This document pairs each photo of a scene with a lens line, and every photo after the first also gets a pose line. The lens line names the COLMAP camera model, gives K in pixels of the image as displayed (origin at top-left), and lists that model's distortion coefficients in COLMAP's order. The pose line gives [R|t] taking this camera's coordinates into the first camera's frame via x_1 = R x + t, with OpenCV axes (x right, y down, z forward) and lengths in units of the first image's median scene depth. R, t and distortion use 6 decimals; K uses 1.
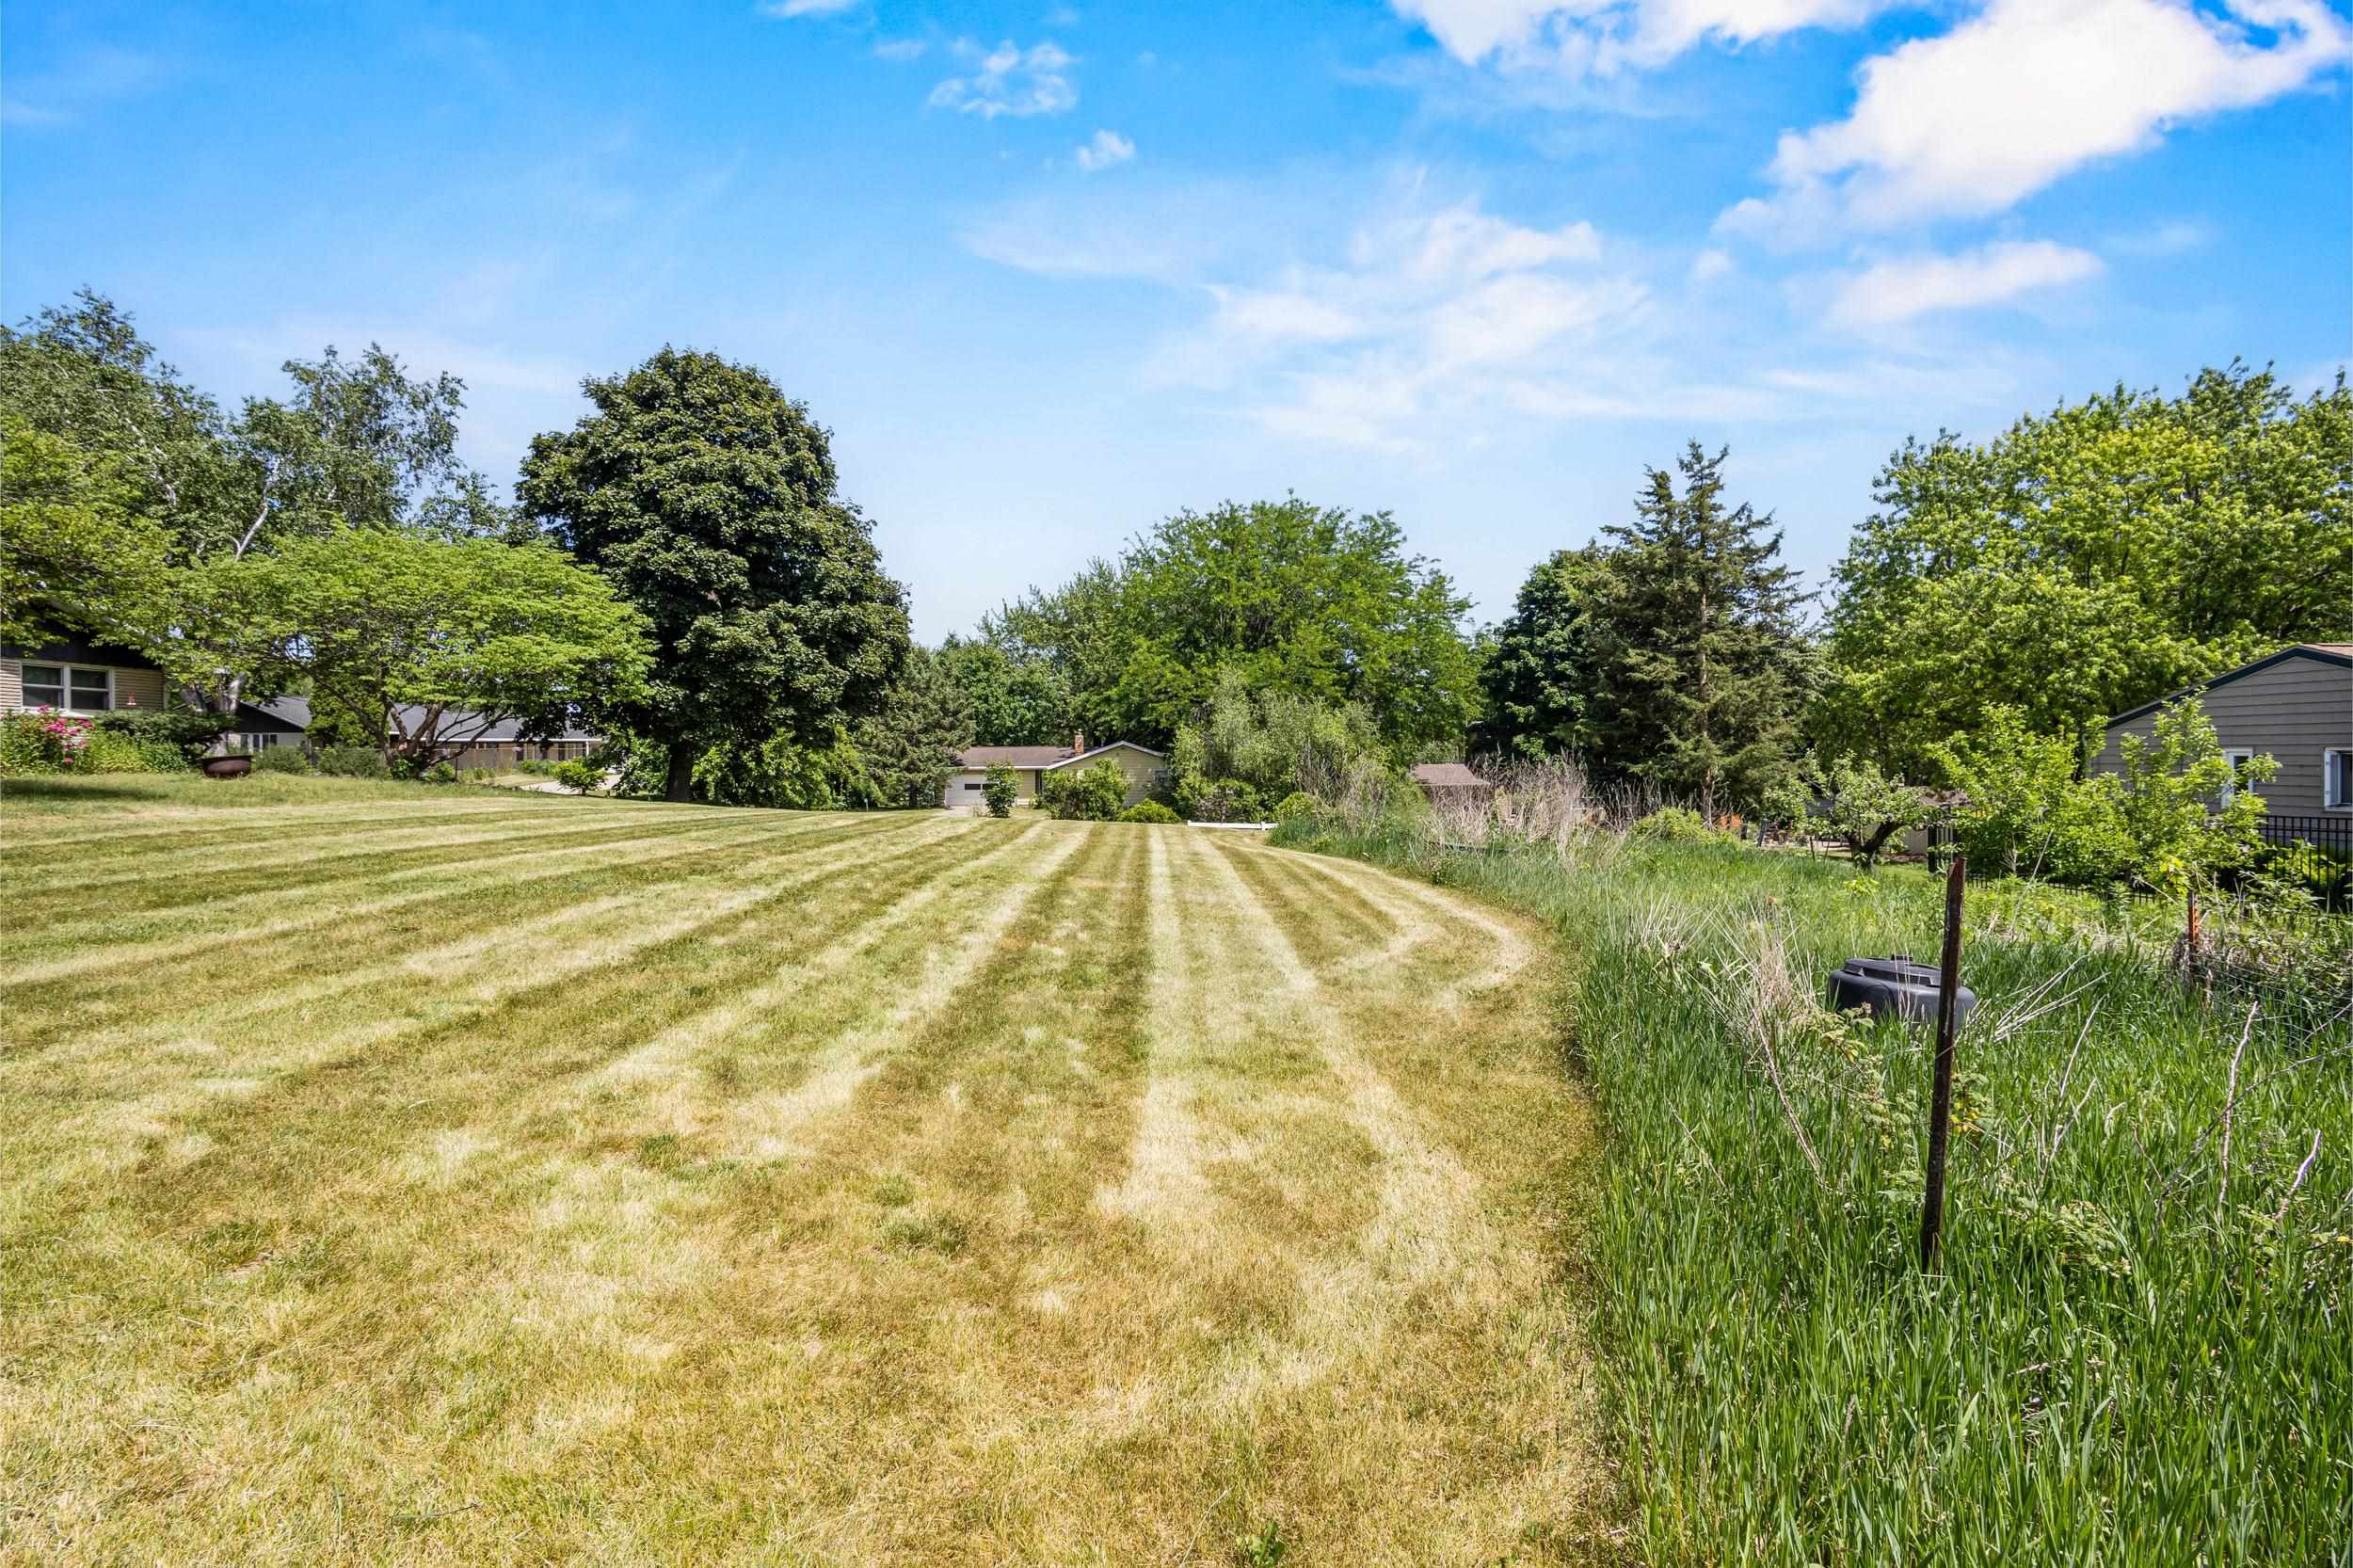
lens RADIAL K [[1076.8, 0, 1173.5], [0, 1076.8, 777.9], [0, 0, 1]] dist [-0.000077, 0.000028]
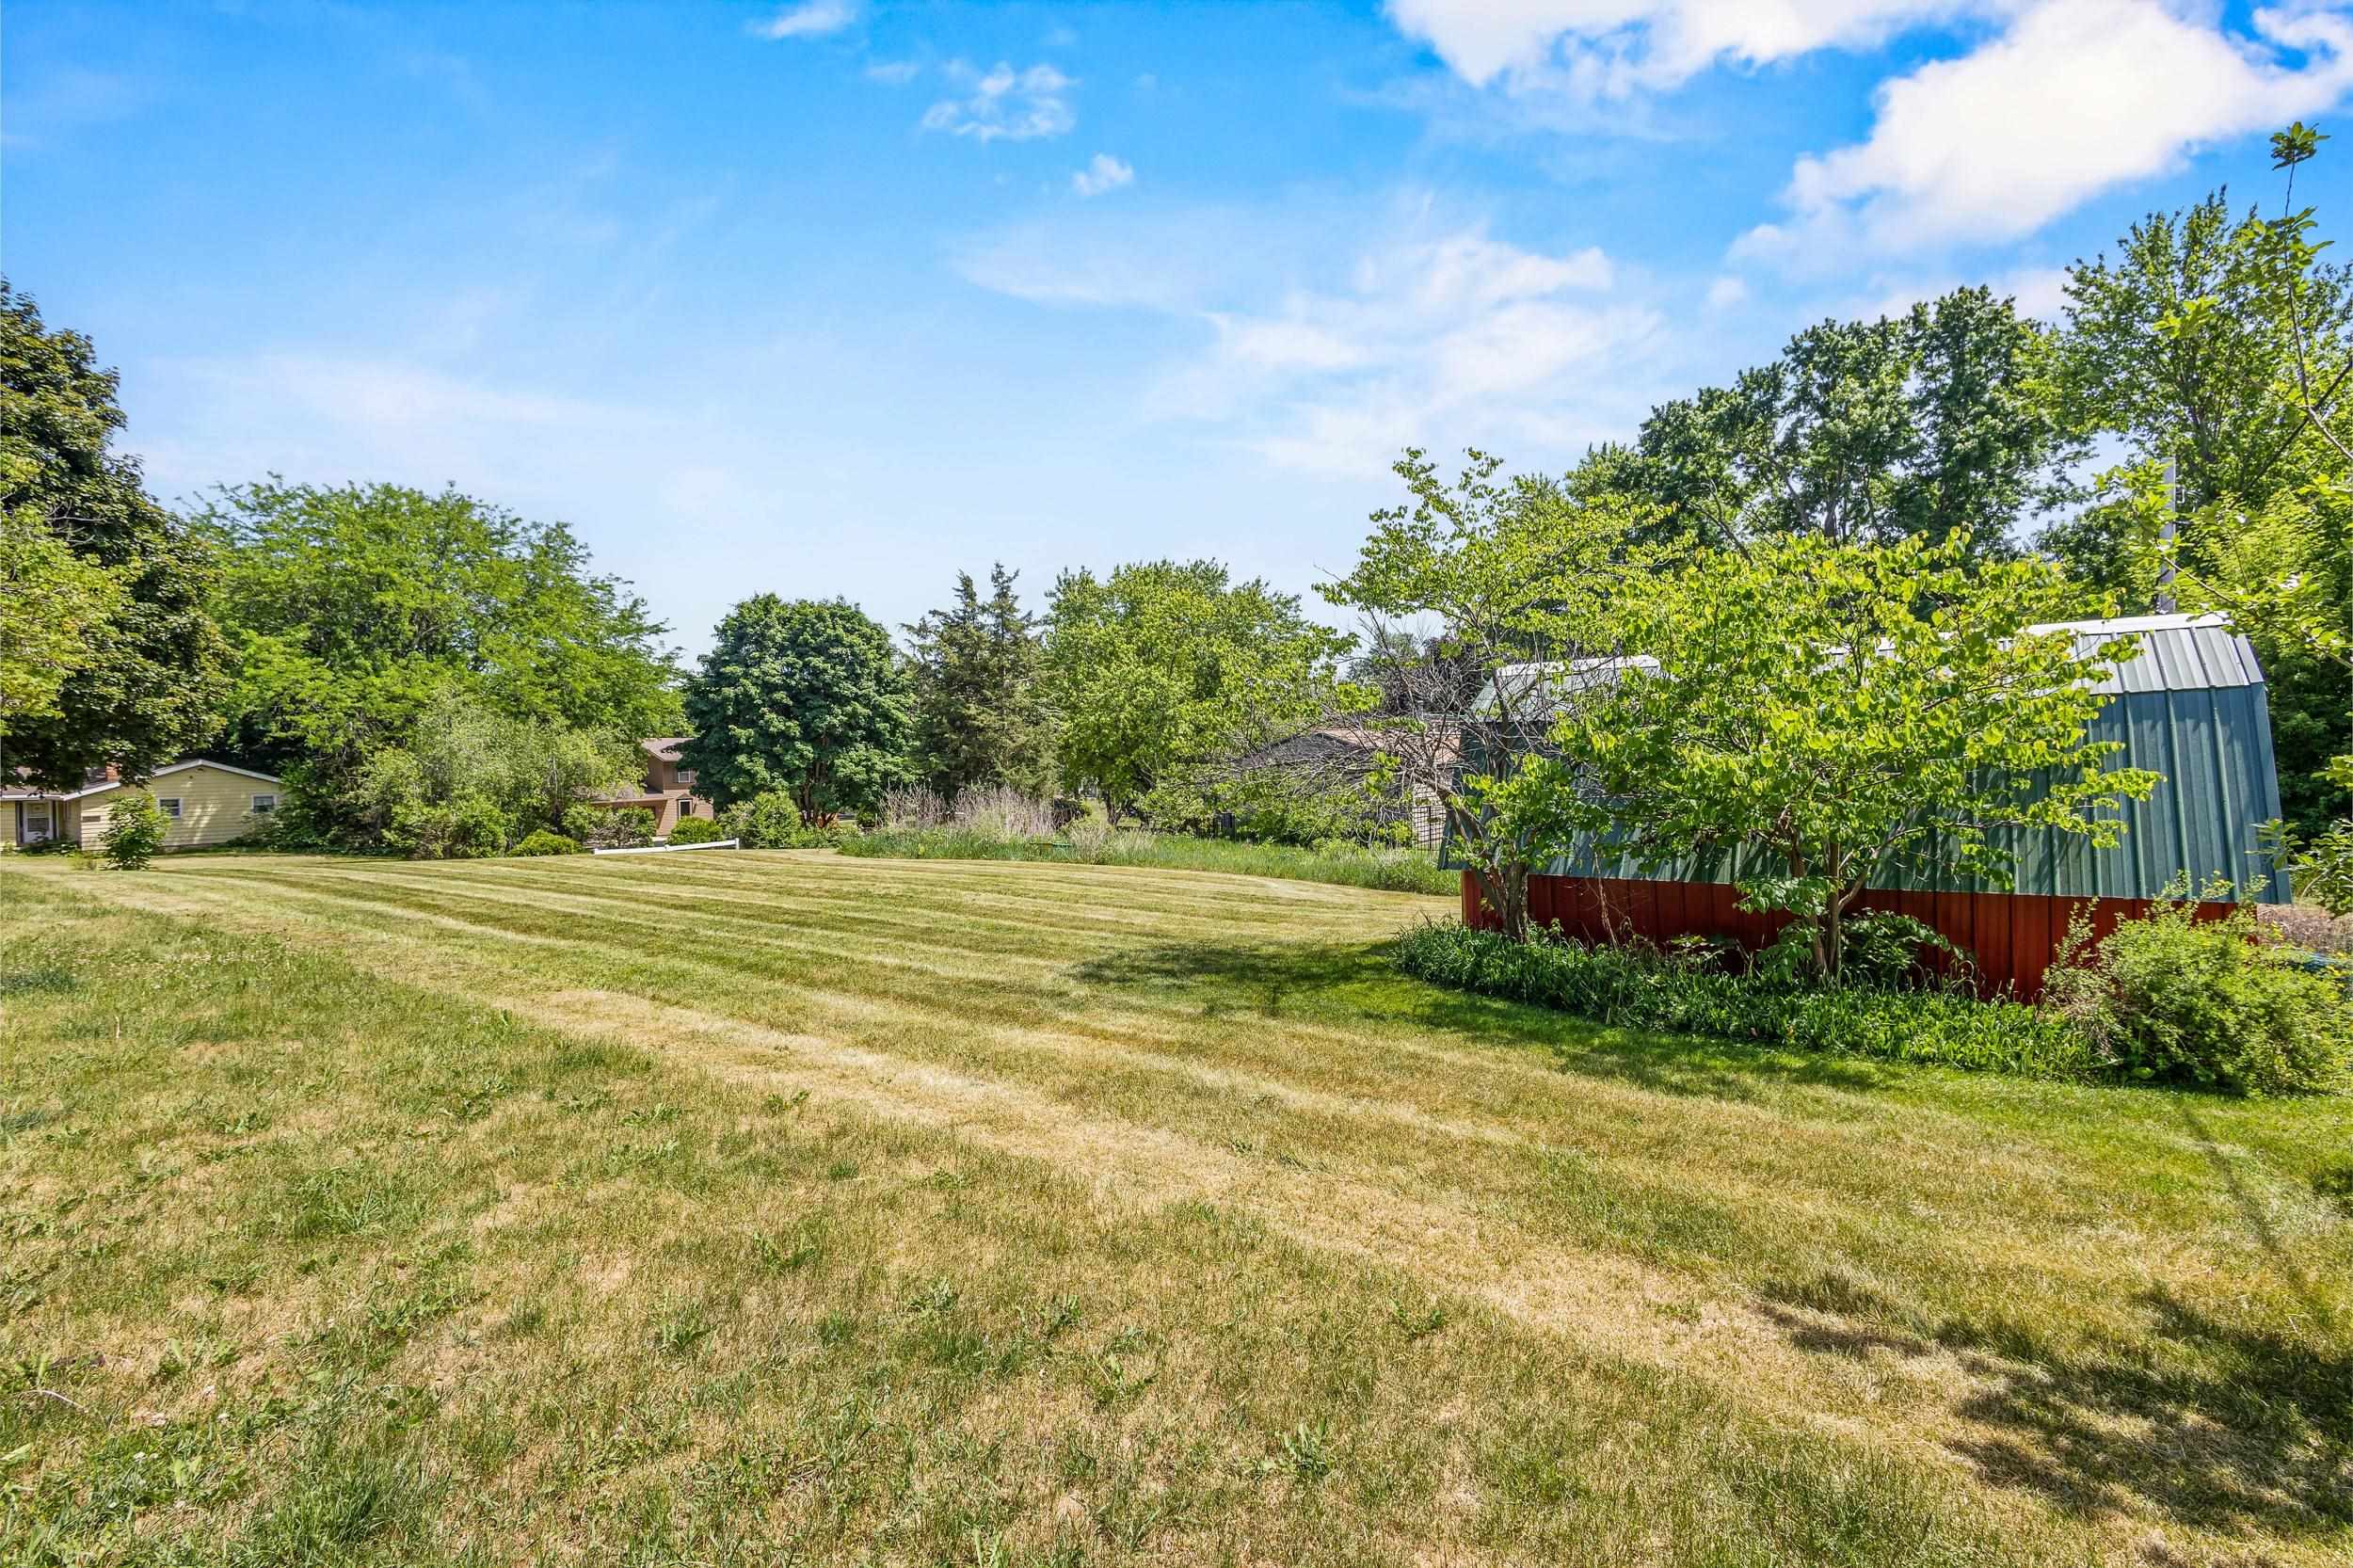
lens RADIAL K [[1076.8, 0, 1183.0], [0, 1076.8, 783.9], [0, 0, 1]] dist [-0.000077, 0.000028]
pose [[0.604006, -0.025071, 0.796585, -0.295912], [0.022052, 0.999648, 0.014741, -0.016382], [-0.796674, 0.008662, 0.604347, -0.042511]]
